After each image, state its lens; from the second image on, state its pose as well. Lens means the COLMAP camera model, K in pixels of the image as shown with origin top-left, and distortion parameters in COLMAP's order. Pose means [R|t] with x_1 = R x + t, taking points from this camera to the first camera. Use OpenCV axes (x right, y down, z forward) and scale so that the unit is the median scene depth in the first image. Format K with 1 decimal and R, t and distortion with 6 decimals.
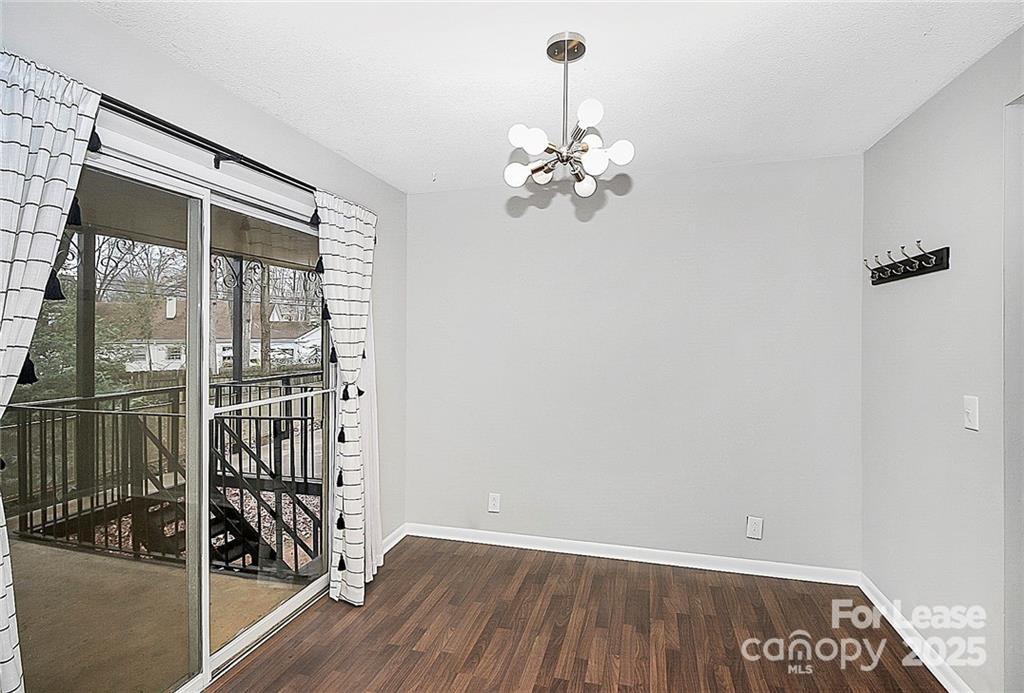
lens RADIAL K [[479.6, 0, 528.8], [0, 479.6, 337.4], [0, 0, 1]] dist [0.001290, 0.000132]
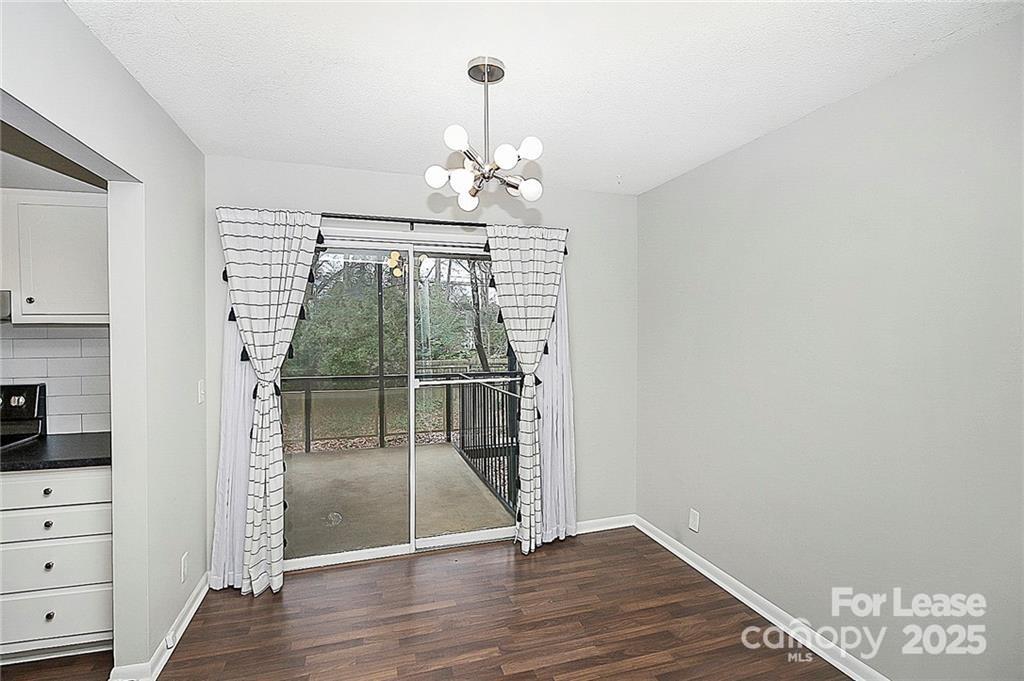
lens RADIAL K [[483.7, 0, 514.2], [0, 483.7, 335.4], [0, 0, 1]] dist [-0.004569, 0.000015]
pose [[0.559584, 0.010848, -0.828703, 0.690651], [0.000751, 0.999907, 0.013597, -0.020111], [0.828773, -0.008231, 0.559524, 0.303951]]
